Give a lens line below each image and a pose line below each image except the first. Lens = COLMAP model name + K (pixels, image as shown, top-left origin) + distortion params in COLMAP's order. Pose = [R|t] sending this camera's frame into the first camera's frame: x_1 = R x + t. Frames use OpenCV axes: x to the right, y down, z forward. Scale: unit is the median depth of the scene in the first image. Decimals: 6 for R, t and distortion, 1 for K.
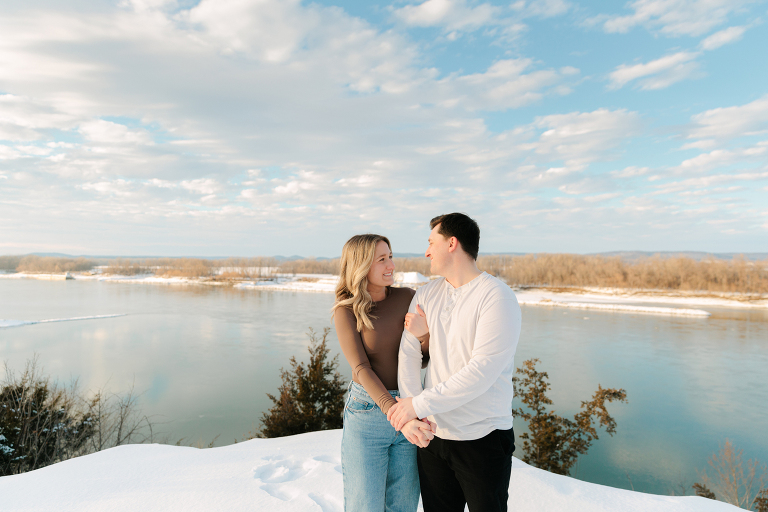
lens RADIAL K [[514.7, 0, 393.4], [0, 514.7, 254.6], [0, 0, 1]] dist [0.019120, -0.000843]
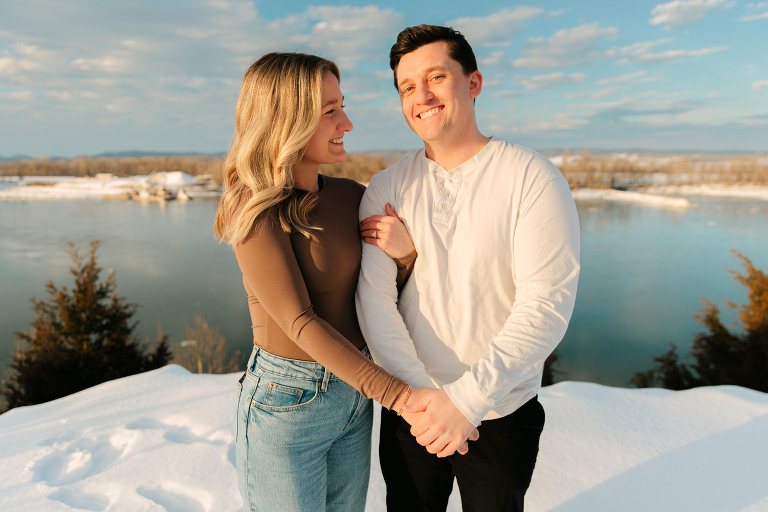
lens RADIAL K [[501.7, 0, 385.5], [0, 501.7, 240.1], [0, 0, 1]] dist [0.008266, 0.002265]
pose [[0.907339, -0.074510, 0.413744, -0.044598], [0.003148, 0.985345, 0.170543, 0.008804], [-0.420388, -0.153438, 0.894277, 0.119648]]
